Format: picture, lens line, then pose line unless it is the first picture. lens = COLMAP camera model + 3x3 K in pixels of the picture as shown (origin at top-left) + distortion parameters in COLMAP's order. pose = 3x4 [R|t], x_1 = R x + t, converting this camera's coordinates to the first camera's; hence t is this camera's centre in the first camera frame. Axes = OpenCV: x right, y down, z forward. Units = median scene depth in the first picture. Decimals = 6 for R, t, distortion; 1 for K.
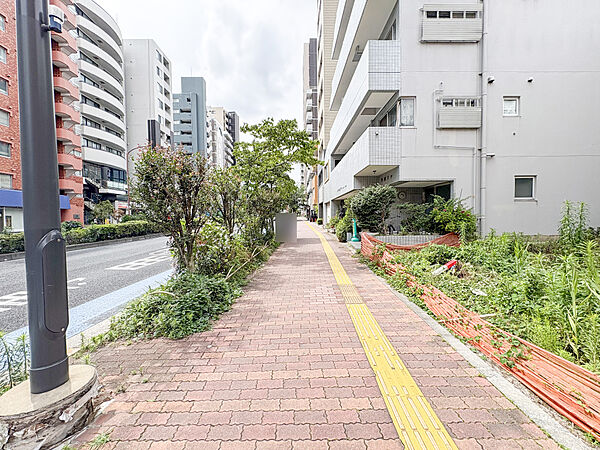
lens RADIAL K [[236.8, 0, 300.0], [0, 236.8, 225.0], [0, 0, 1]] dist [0.001005, -0.000006]
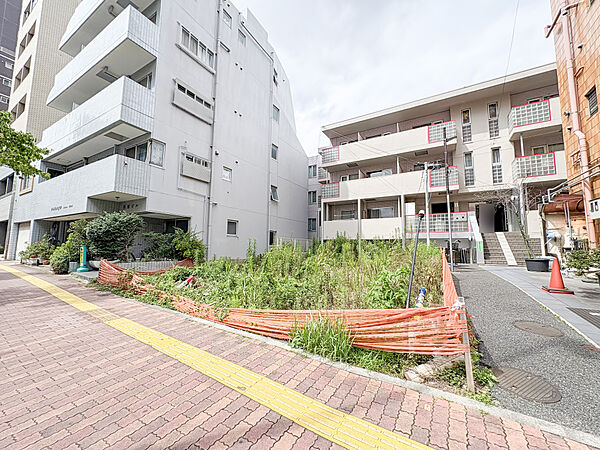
lens RADIAL K [[236.8, 0, 300.0], [0, 236.8, 225.0], [0, 0, 1]] dist [0.001005, -0.000006]
pose [[0.512739, 0.101055, 0.852577, -0.140955], [0.008244, 0.992423, -0.122589, 0.015049], [-0.858505, 0.069885, 0.508021, -0.160204]]
